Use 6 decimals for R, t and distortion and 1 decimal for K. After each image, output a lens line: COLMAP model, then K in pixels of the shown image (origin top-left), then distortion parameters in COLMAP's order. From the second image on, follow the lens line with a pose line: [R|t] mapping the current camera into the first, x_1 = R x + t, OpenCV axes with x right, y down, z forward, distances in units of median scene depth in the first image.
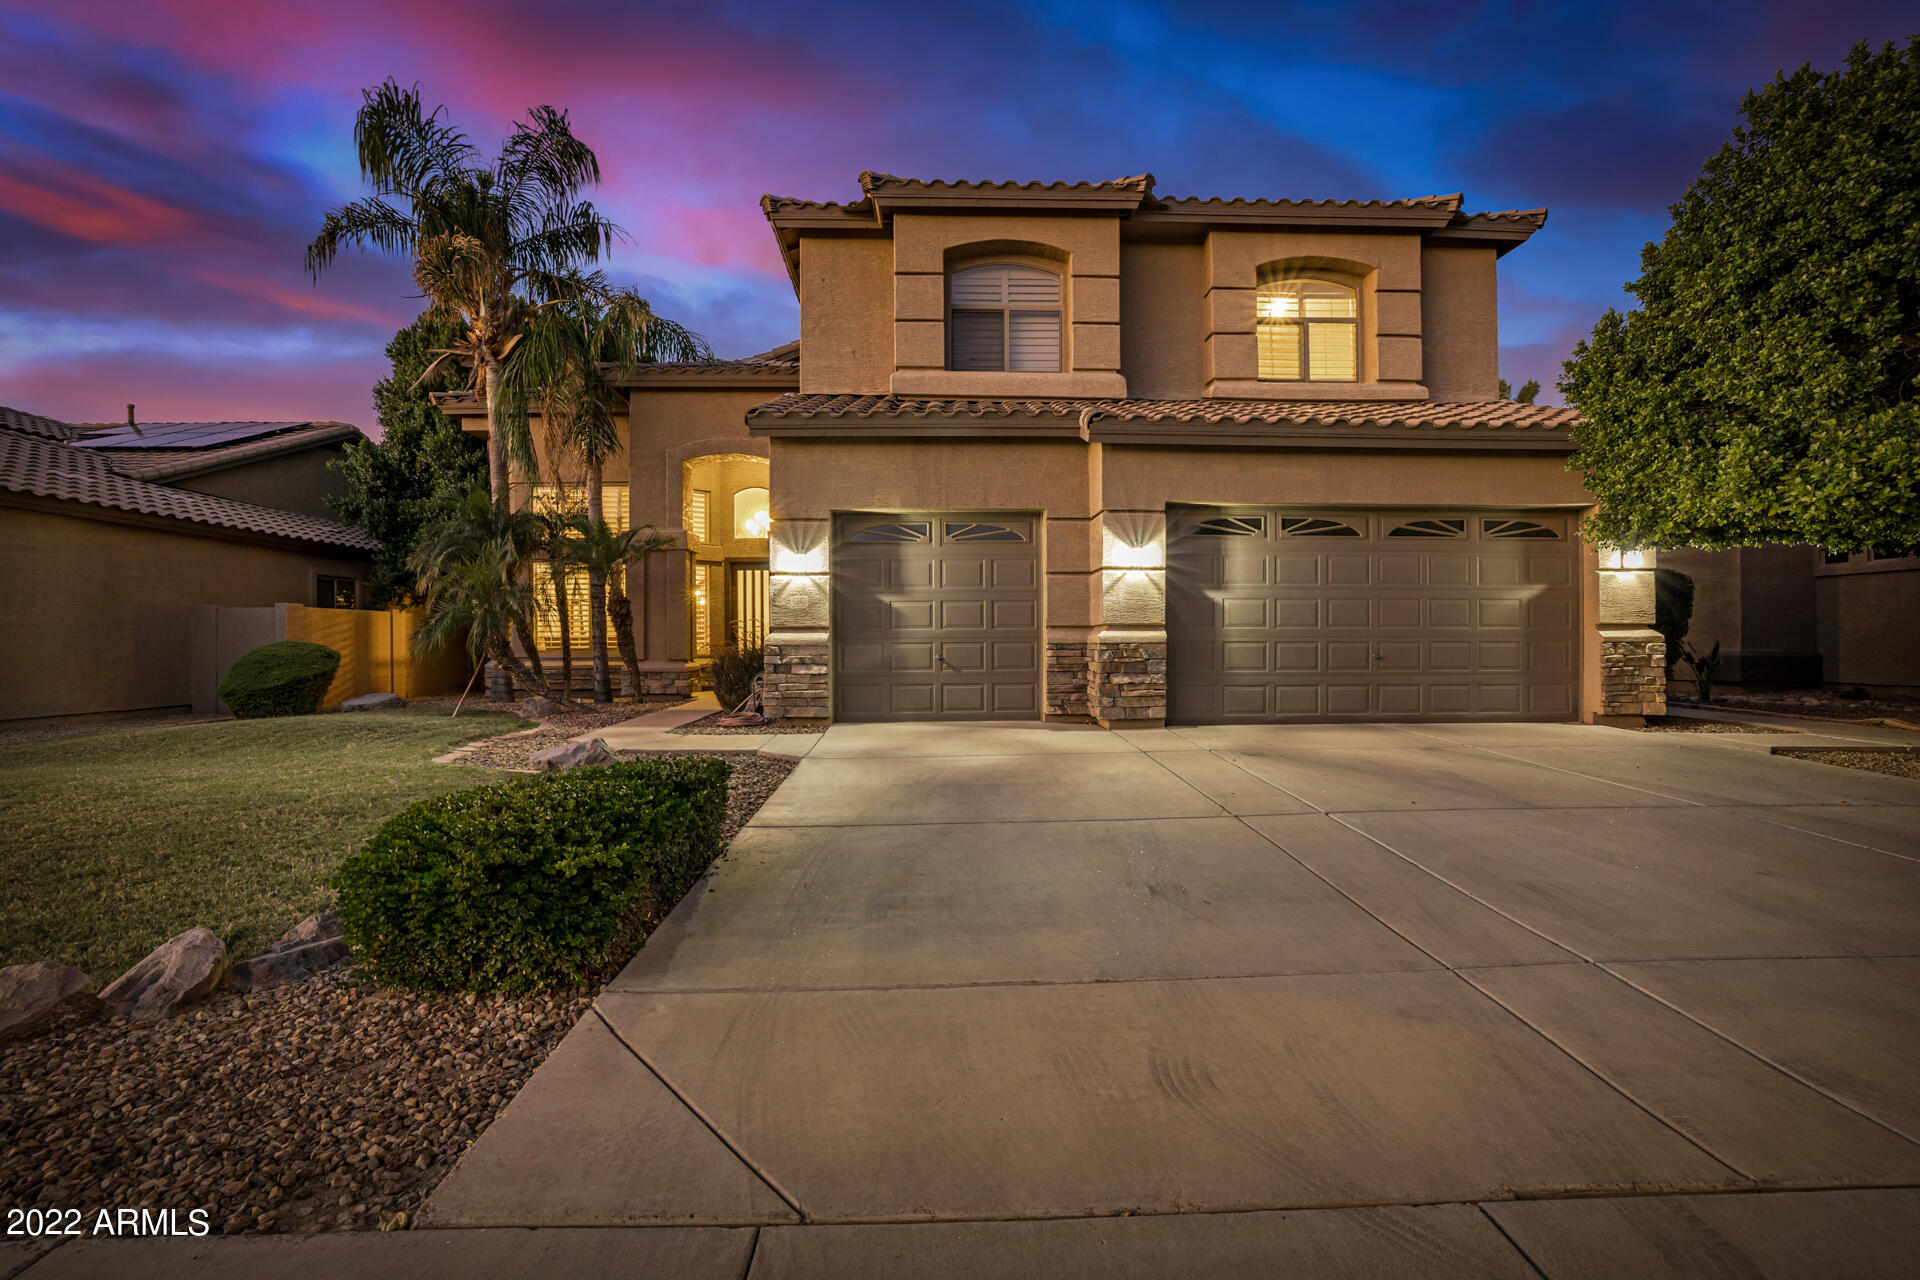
lens RADIAL K [[823.8, 0, 955.2], [0, 823.8, 637.7], [0, 0, 1]] dist [-0.046348, 0.013686]
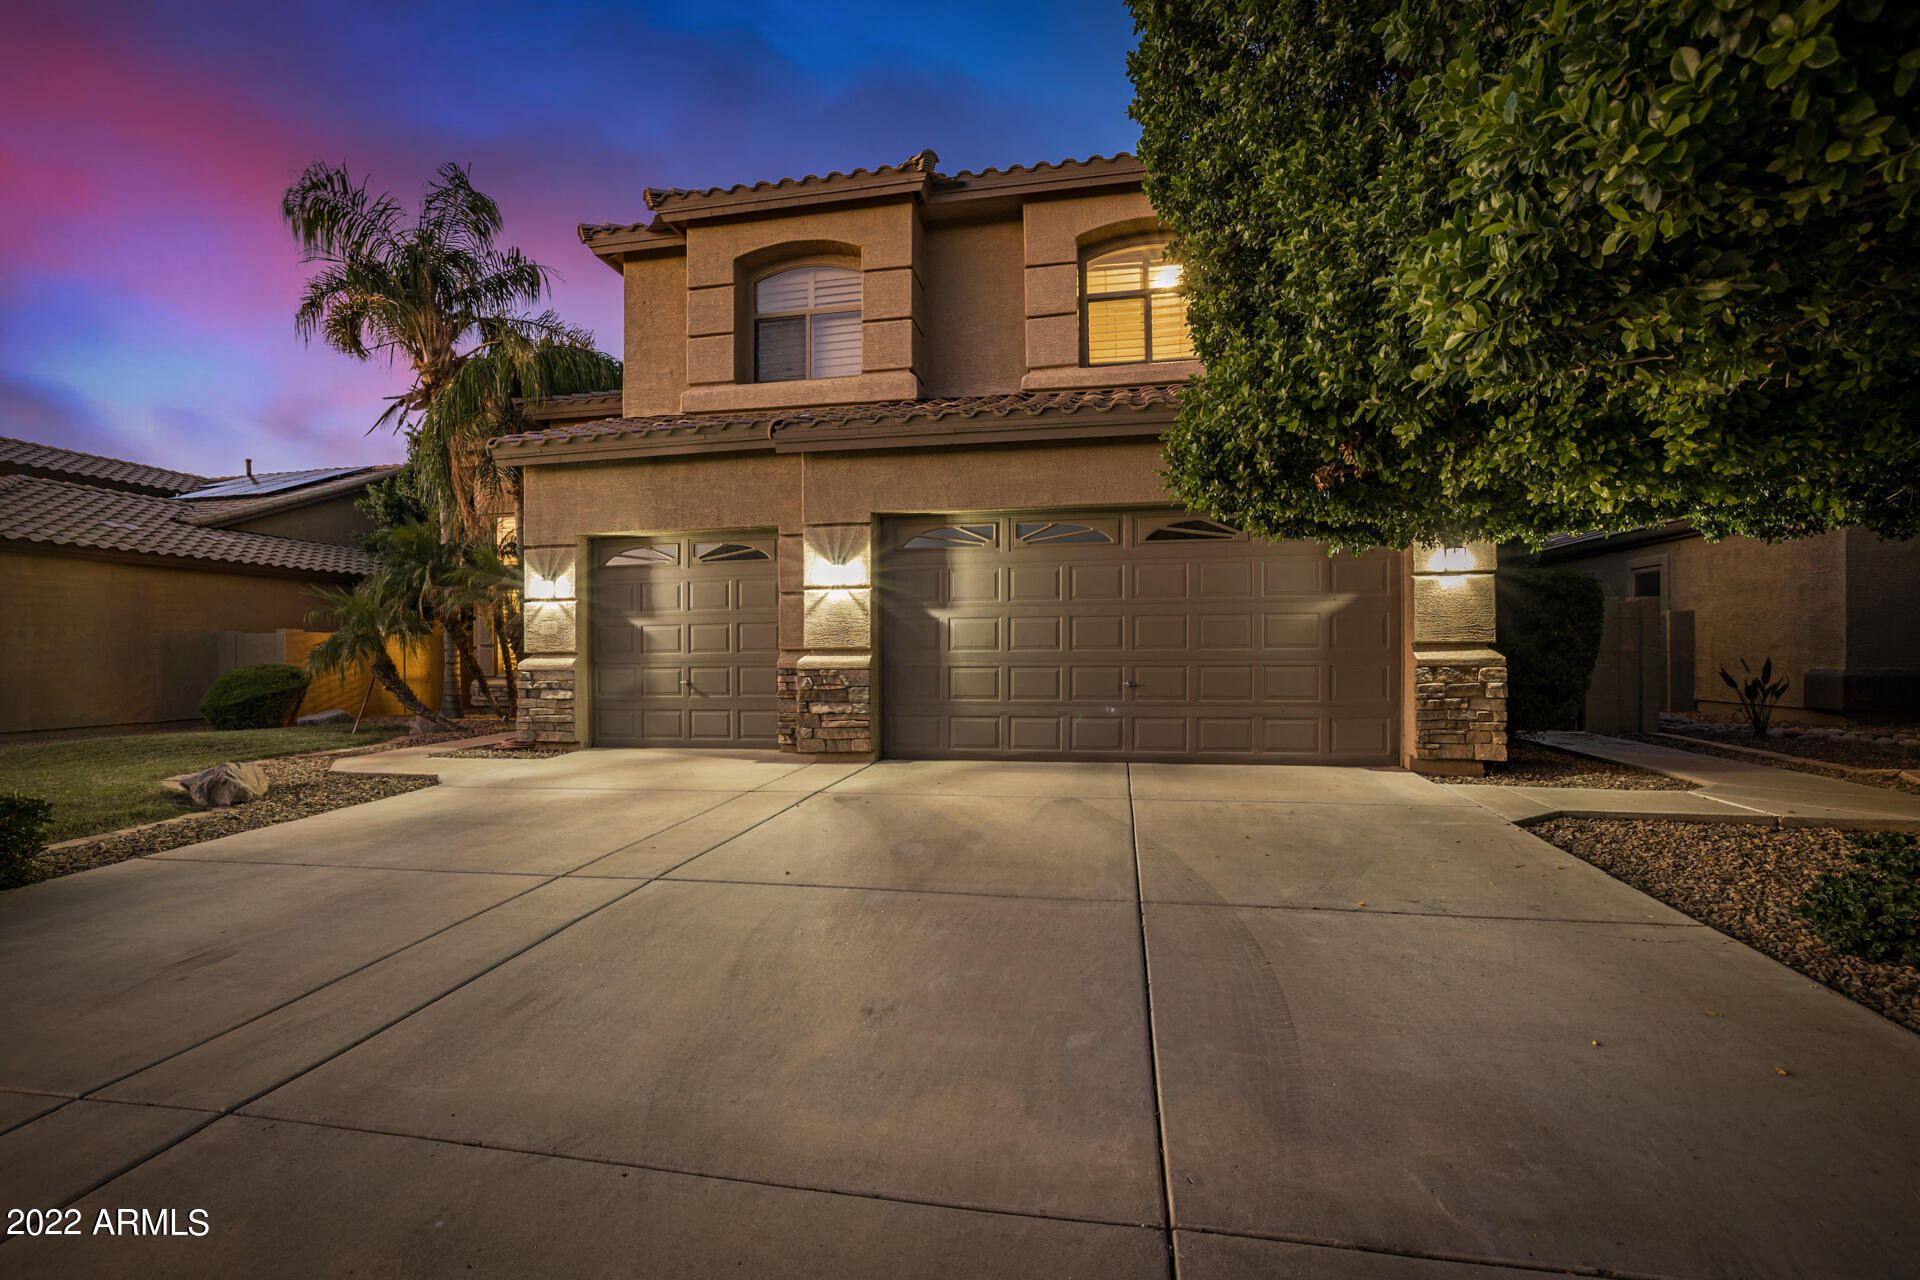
lens RADIAL K [[831.8, 0, 955.0], [0, 831.8, 652.7], [0, 0, 1]] dist [-0.048464, 0.017102]
pose [[0.976770, -0.005557, -0.214219, 0.498810], [0.007007, 0.999957, 0.006010, -0.014731], [0.214177, -0.007372, 0.976767, 0.113364]]
